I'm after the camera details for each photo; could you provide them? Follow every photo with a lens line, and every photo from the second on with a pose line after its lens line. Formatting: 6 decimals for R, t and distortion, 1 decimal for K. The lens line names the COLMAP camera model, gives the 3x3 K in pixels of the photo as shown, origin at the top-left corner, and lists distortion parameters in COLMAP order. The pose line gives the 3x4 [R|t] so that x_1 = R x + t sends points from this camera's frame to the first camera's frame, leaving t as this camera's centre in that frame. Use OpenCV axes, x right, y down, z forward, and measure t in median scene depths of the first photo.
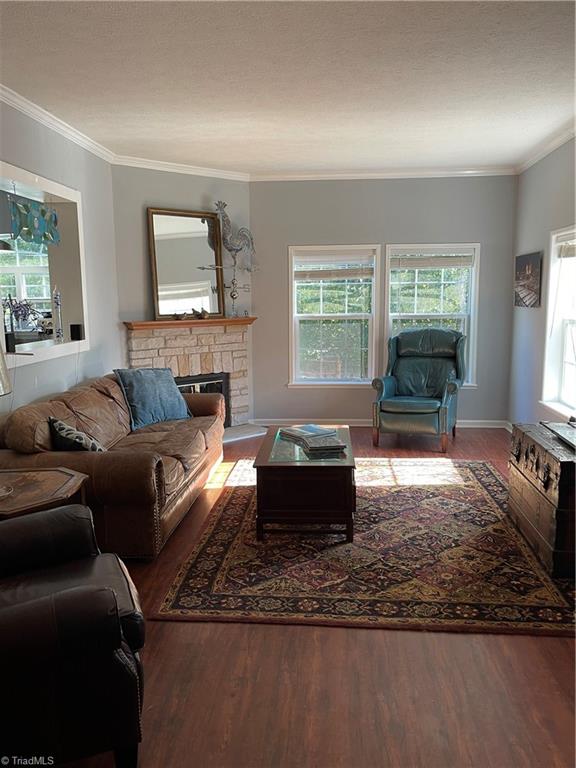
lens RADIAL K [[602.6, 0, 287.4], [0, 602.6, 380.3], [0, 0, 1]] dist [-0.015332, -0.004528]
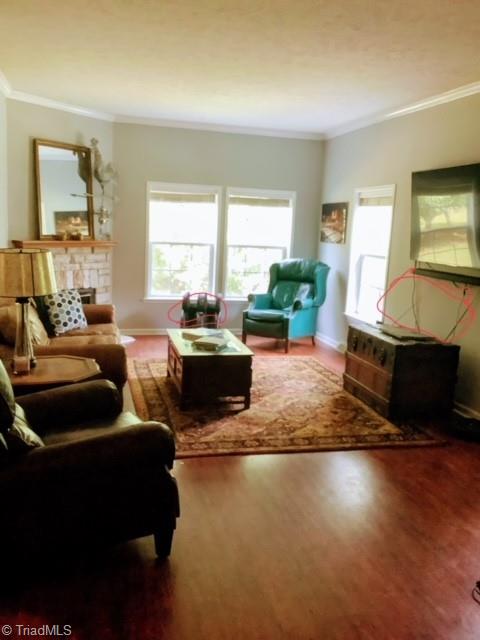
lens RADIAL K [[574.2, 0, 239.7], [0, 574.2, 322.9], [0, 0, 1]] dist [-0.003146, -0.014144]
pose [[0.944222, 0.000590, 0.329309, -0.222258], [-0.012114, 0.999384, 0.032943, 0.016739], [-0.329087, -0.035095, 0.943647, -0.148267]]
